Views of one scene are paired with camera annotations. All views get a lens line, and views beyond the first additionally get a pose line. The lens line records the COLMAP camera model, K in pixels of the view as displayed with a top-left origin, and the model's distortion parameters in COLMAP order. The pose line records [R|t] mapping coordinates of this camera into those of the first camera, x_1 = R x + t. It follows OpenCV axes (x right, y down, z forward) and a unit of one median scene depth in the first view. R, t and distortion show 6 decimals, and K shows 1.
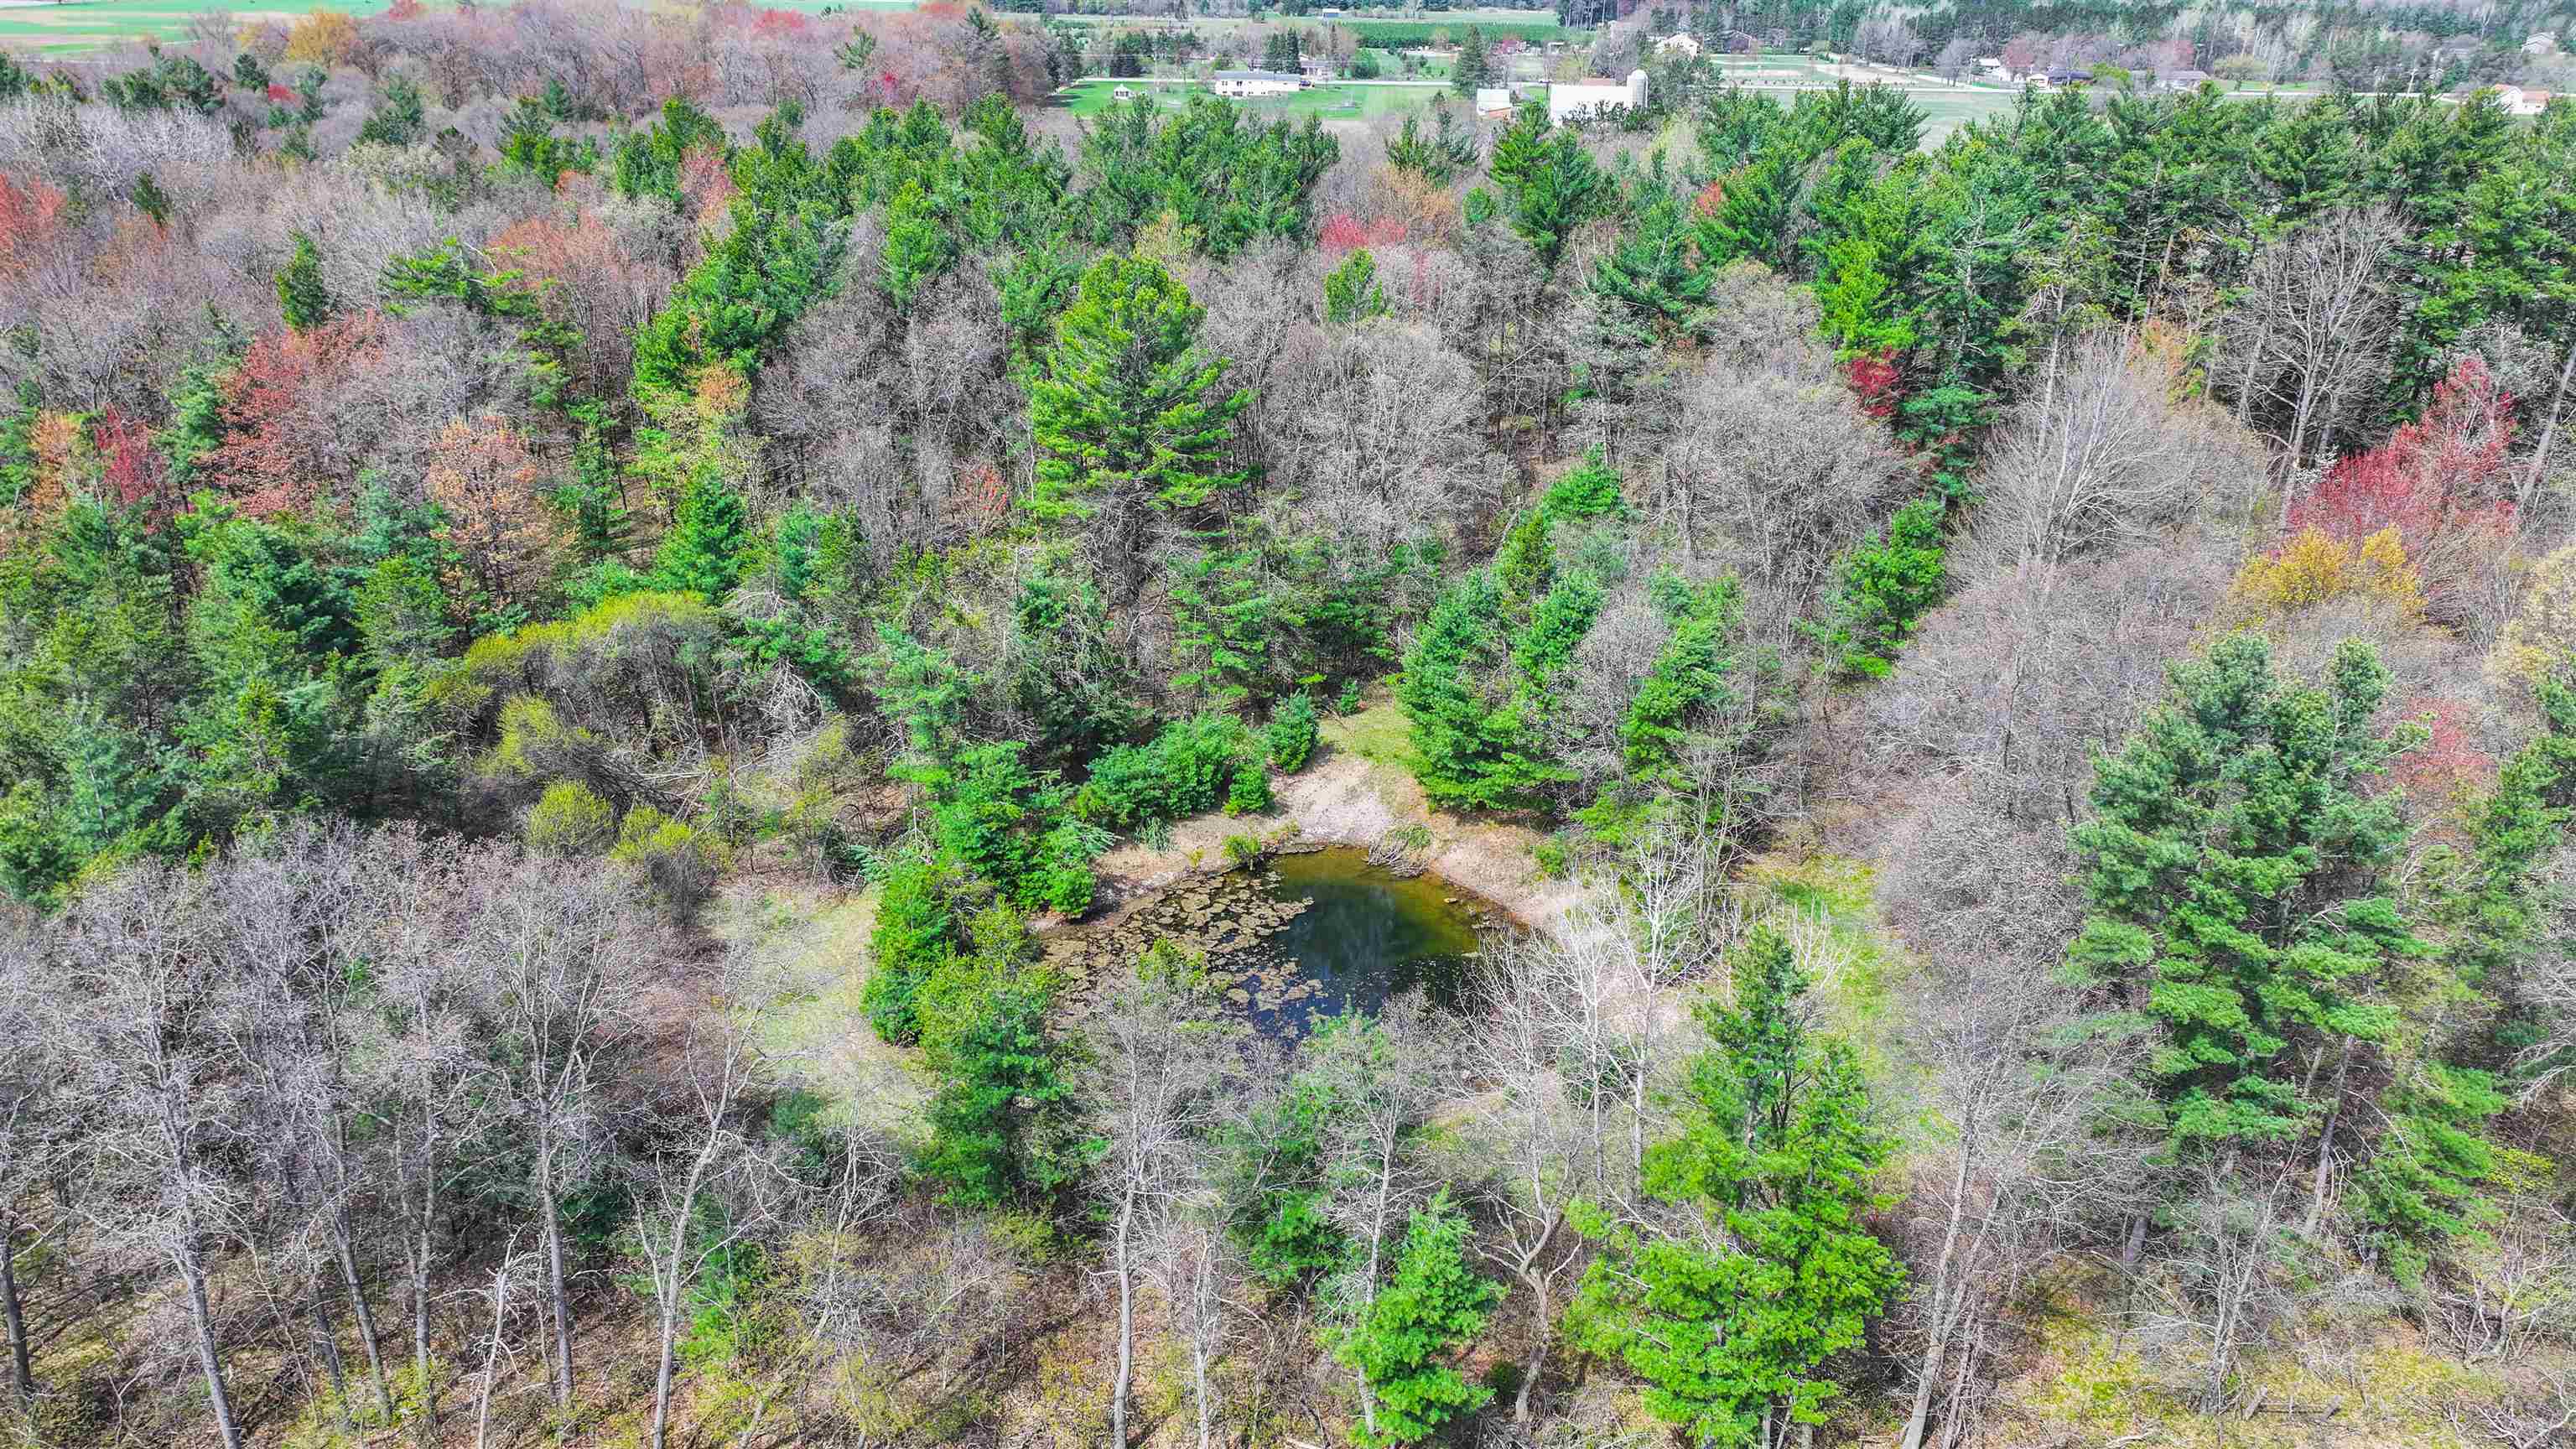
lens RADIAL K [[1803.5, 0, 1280.5], [0, 1803.5, 727.8], [0, 0, 1]] dist [-0.000293, 0.018075]
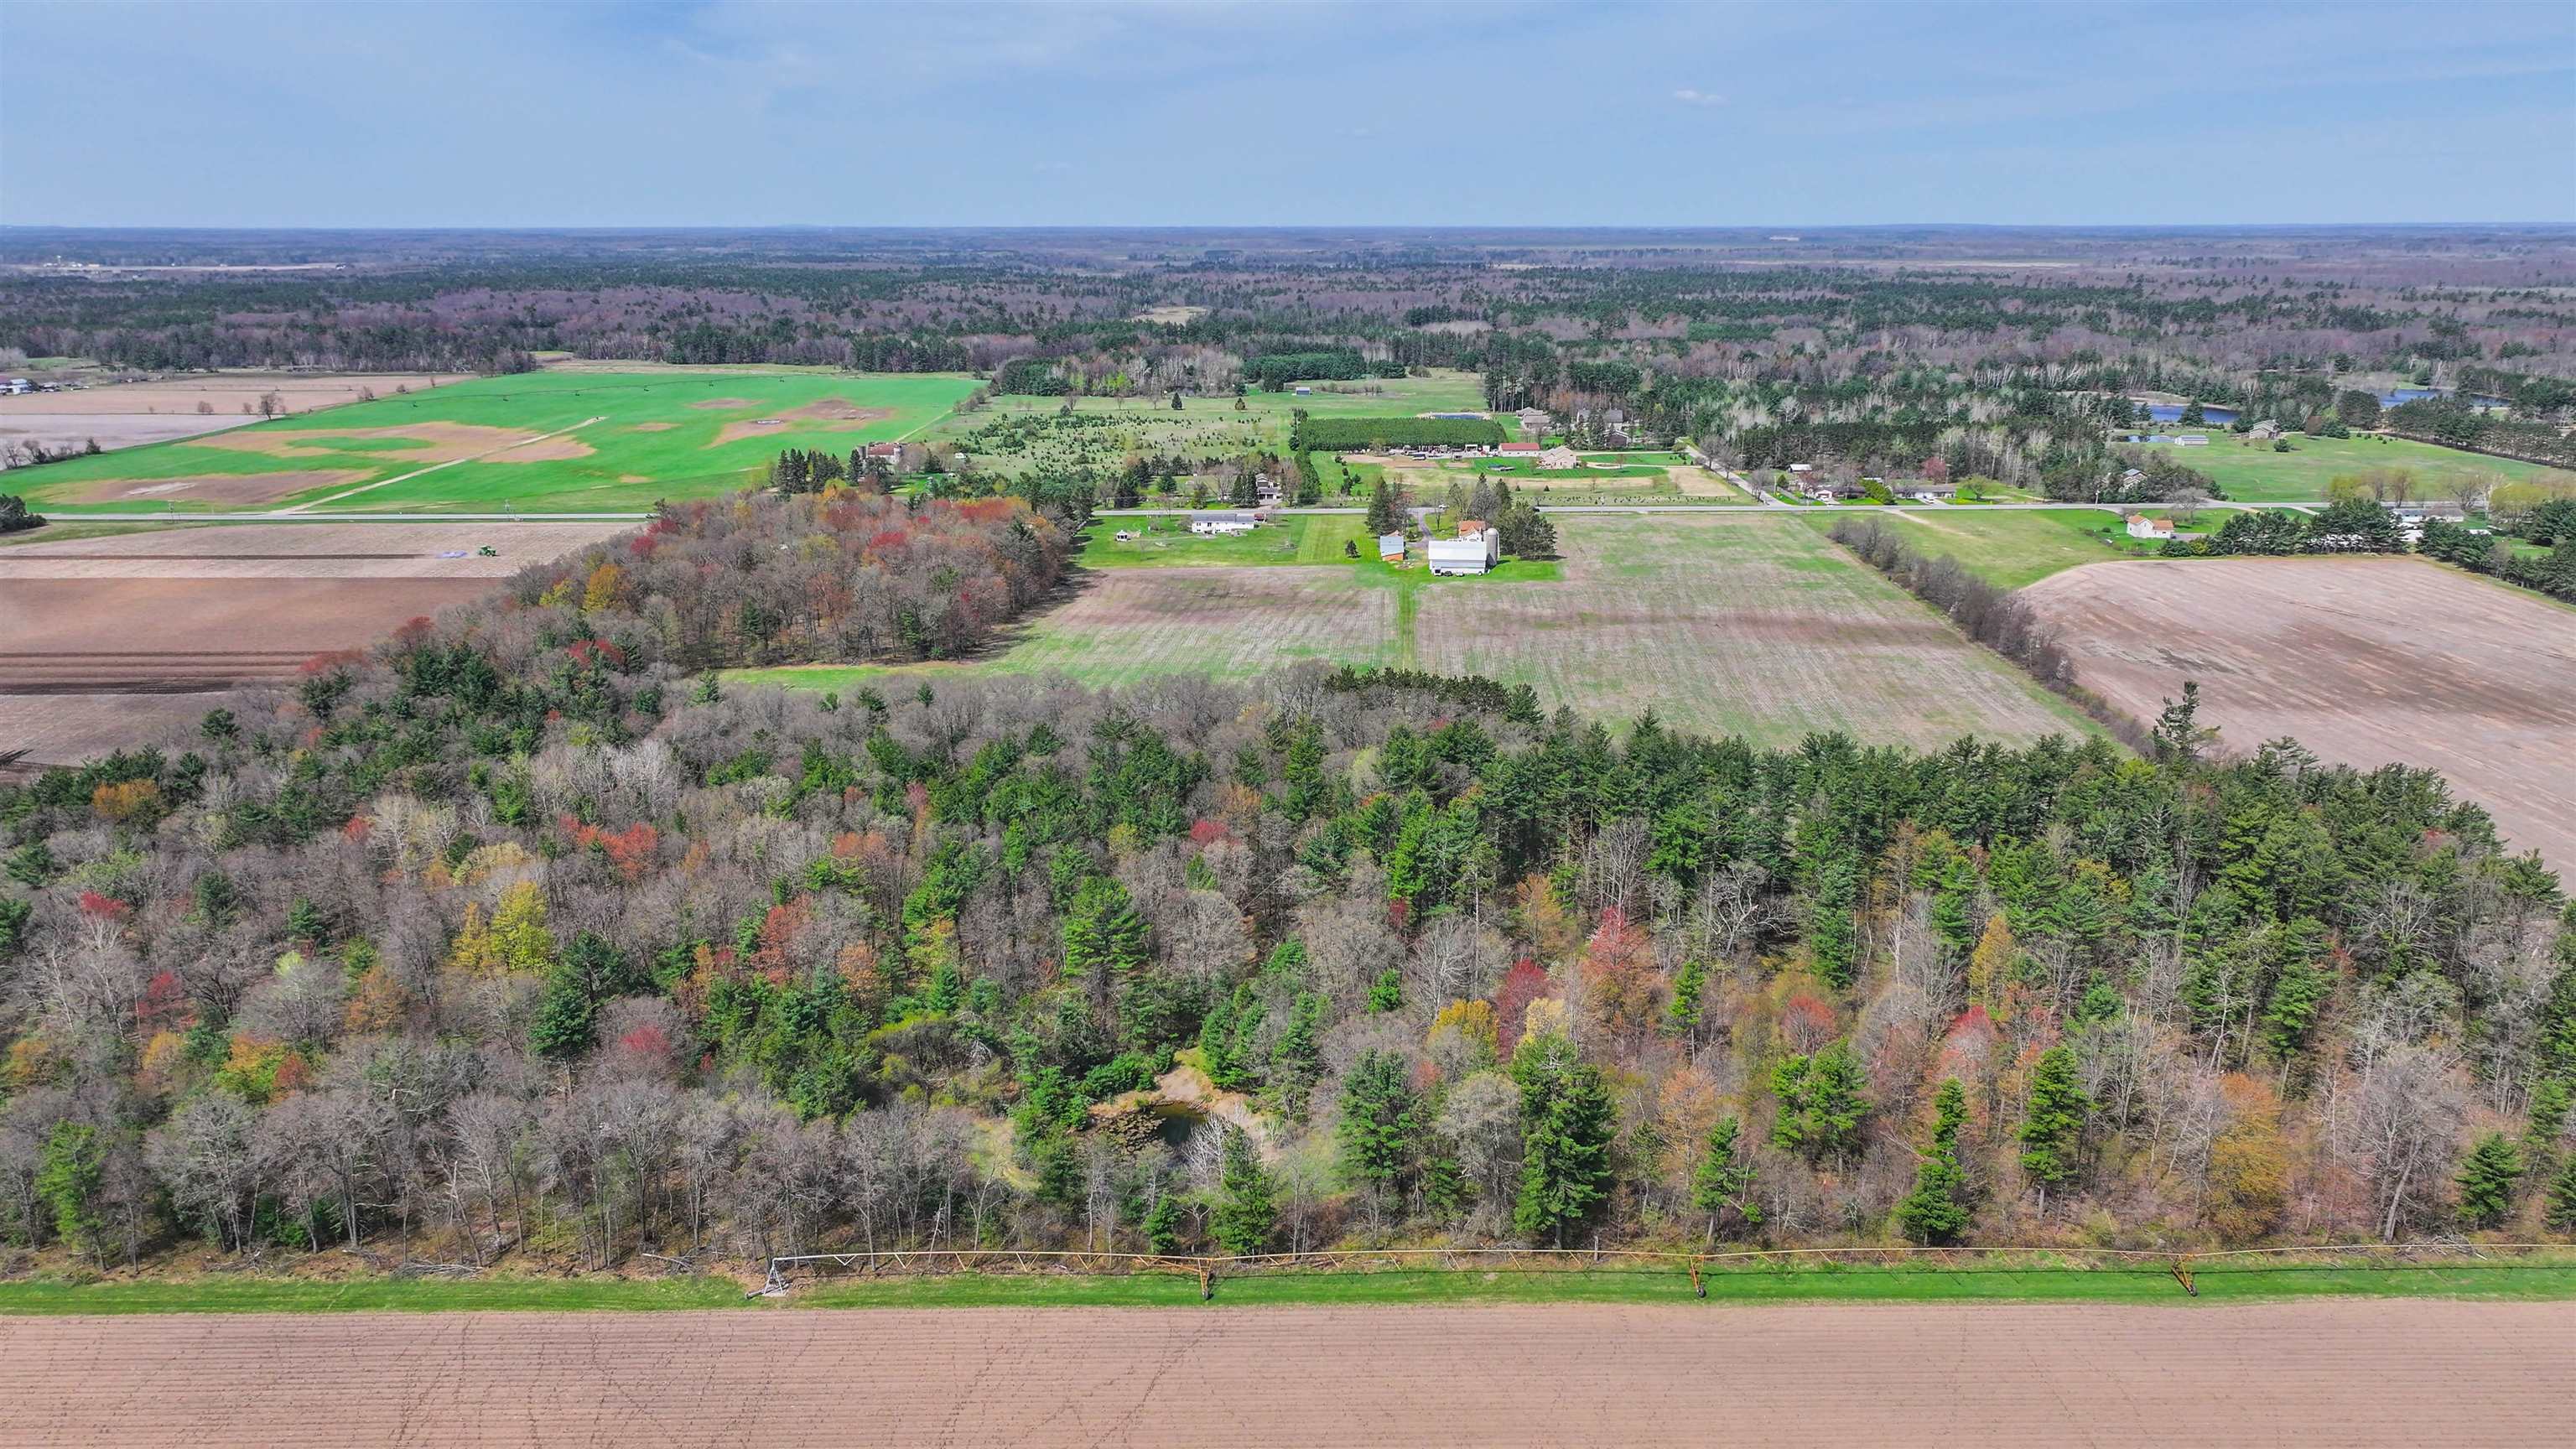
lens RADIAL K [[1803.5, 0, 1298.4], [0, 1803.5, 731.6], [0, 0, 1]] dist [-0.000293, 0.018075]
pose [[0.999890, -0.014730, 0.001535, 0.221007], [0.014803, 0.990915, -0.133670, -0.122712], [0.000448, 0.133678, 0.991025, -1.790410]]
